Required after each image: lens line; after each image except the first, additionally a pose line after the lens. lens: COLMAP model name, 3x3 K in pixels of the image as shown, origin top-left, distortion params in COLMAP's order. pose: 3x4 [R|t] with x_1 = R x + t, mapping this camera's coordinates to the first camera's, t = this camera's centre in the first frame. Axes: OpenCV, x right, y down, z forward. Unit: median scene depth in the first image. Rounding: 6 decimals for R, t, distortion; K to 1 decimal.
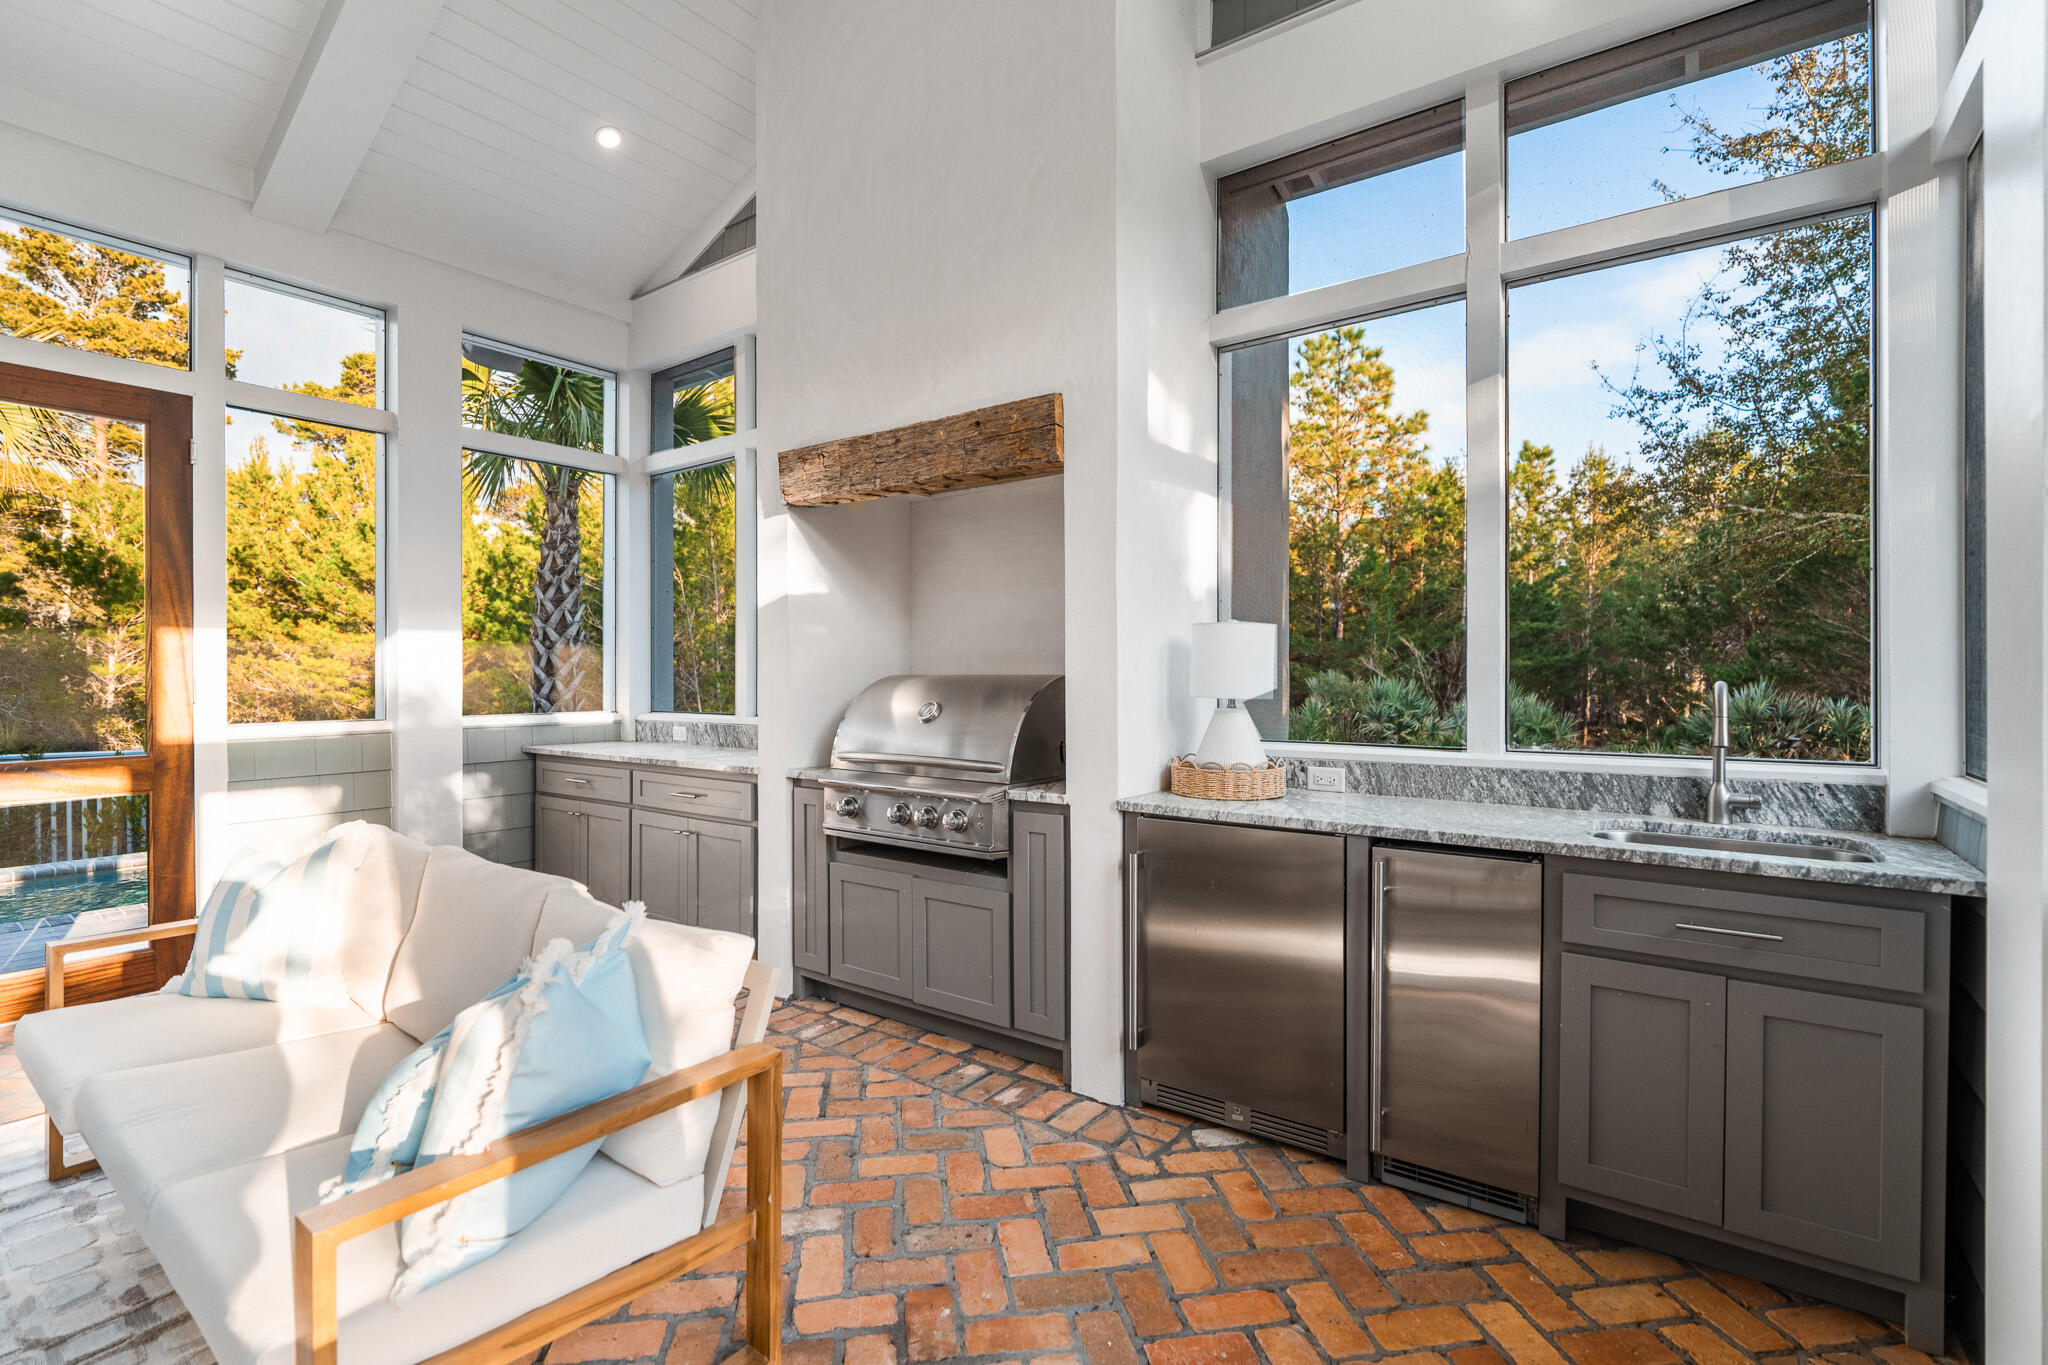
lens RADIAL K [[916.2, 0, 1029.3], [0, 916.2, 663.5], [0, 0, 1]] dist [-0.012075, 0.003148]
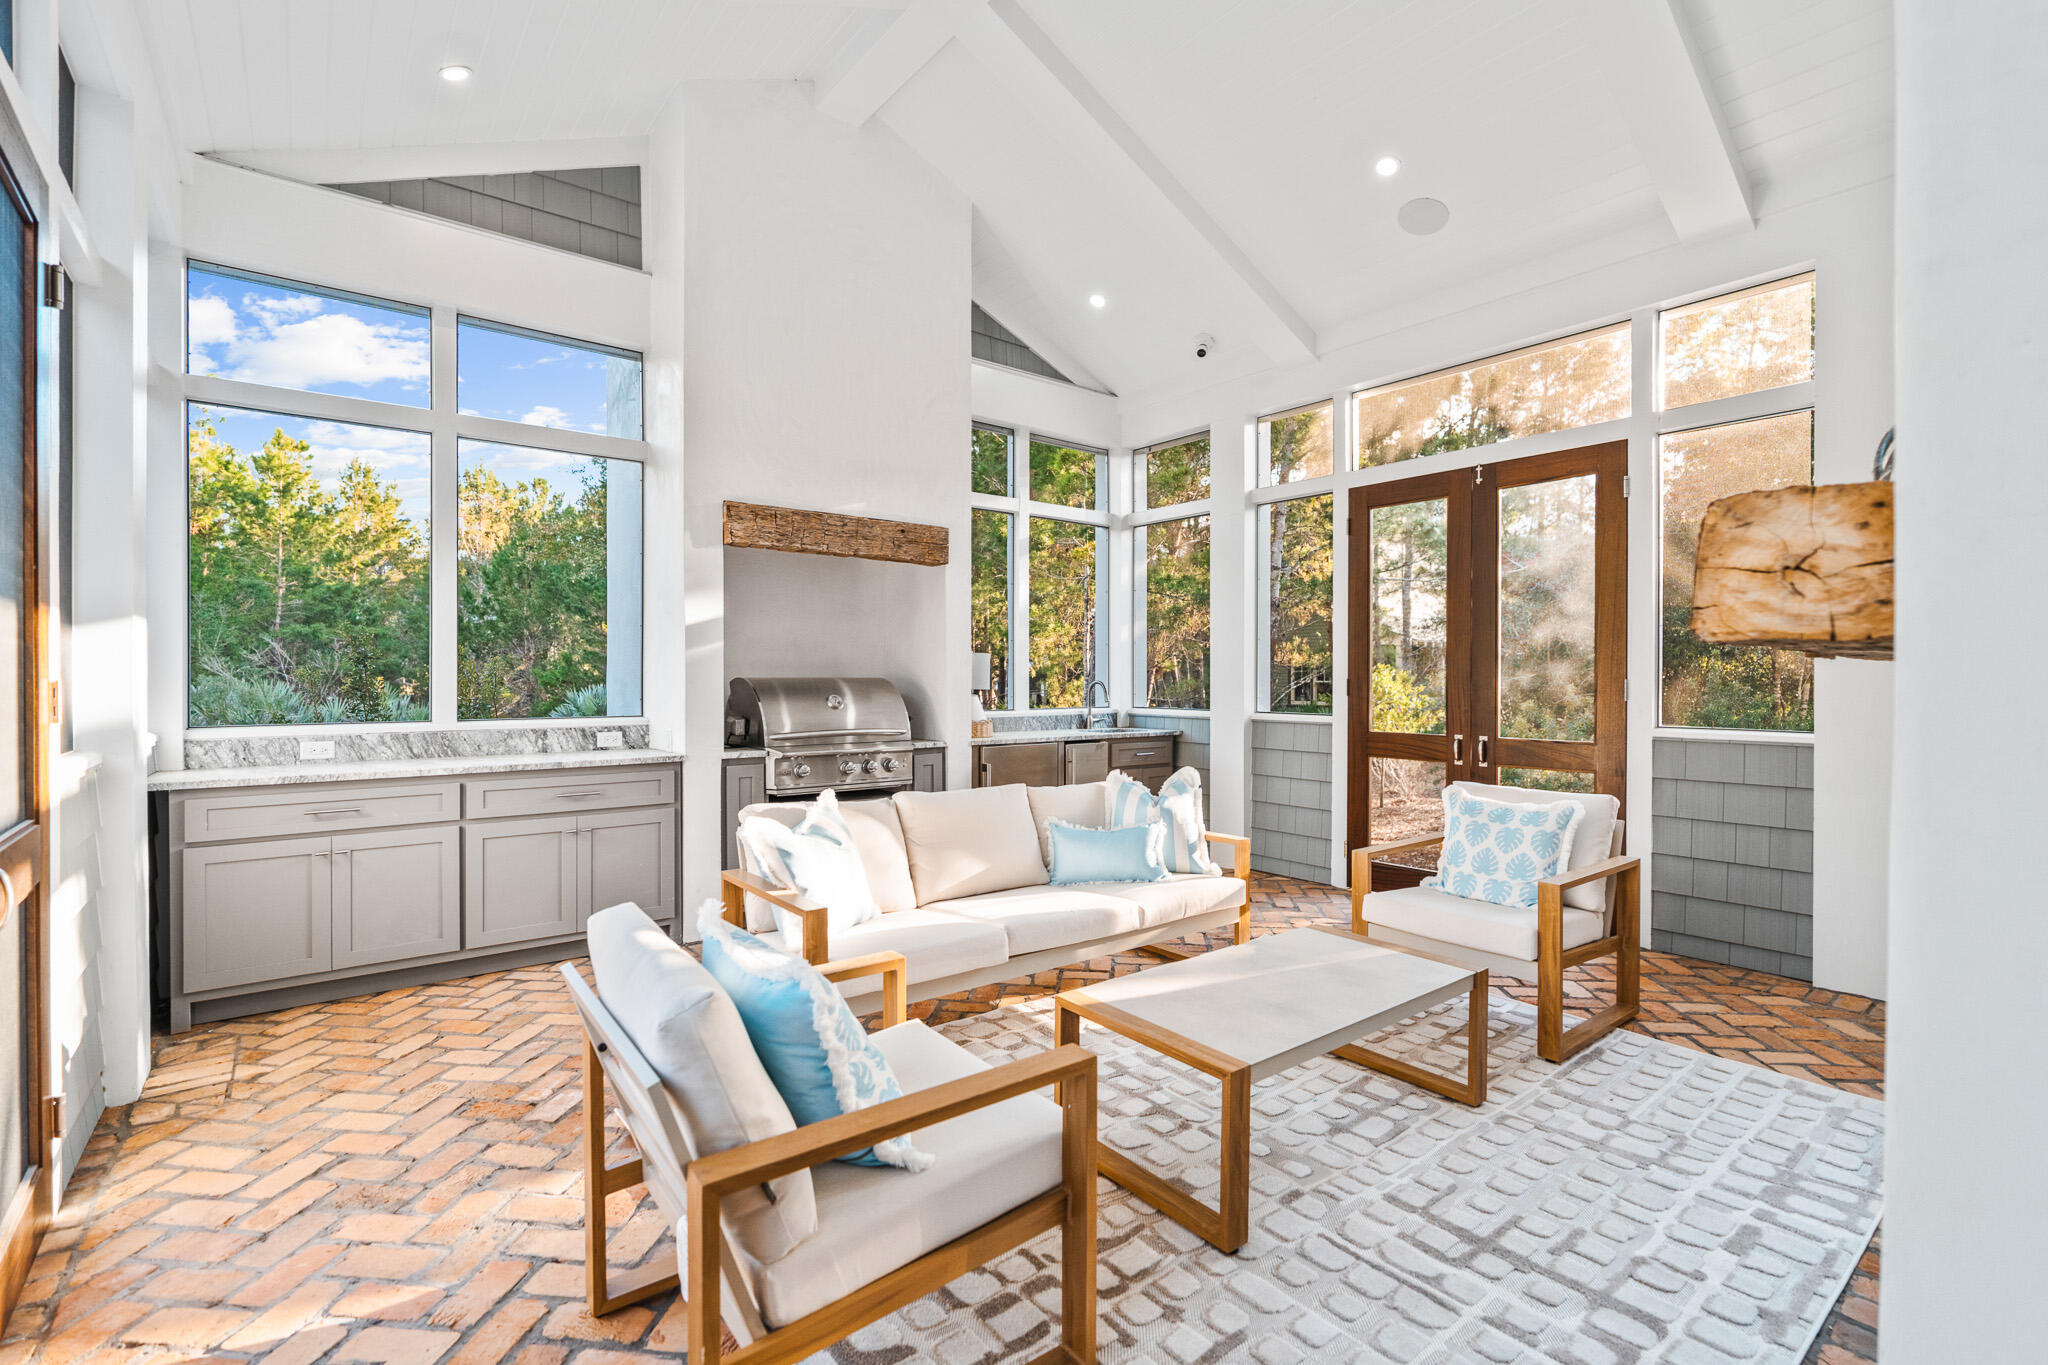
lens RADIAL K [[916.2, 0, 1029.3], [0, 916.2, 663.5], [0, 0, 1]] dist [-0.012075, 0.003148]
pose [[0.266689, 0.022395, 0.963522, -1.237979], [-0.006036, 0.999749, -0.021567, 0.016408], [-0.963764, -0.000064, 0.266757, 0.239026]]
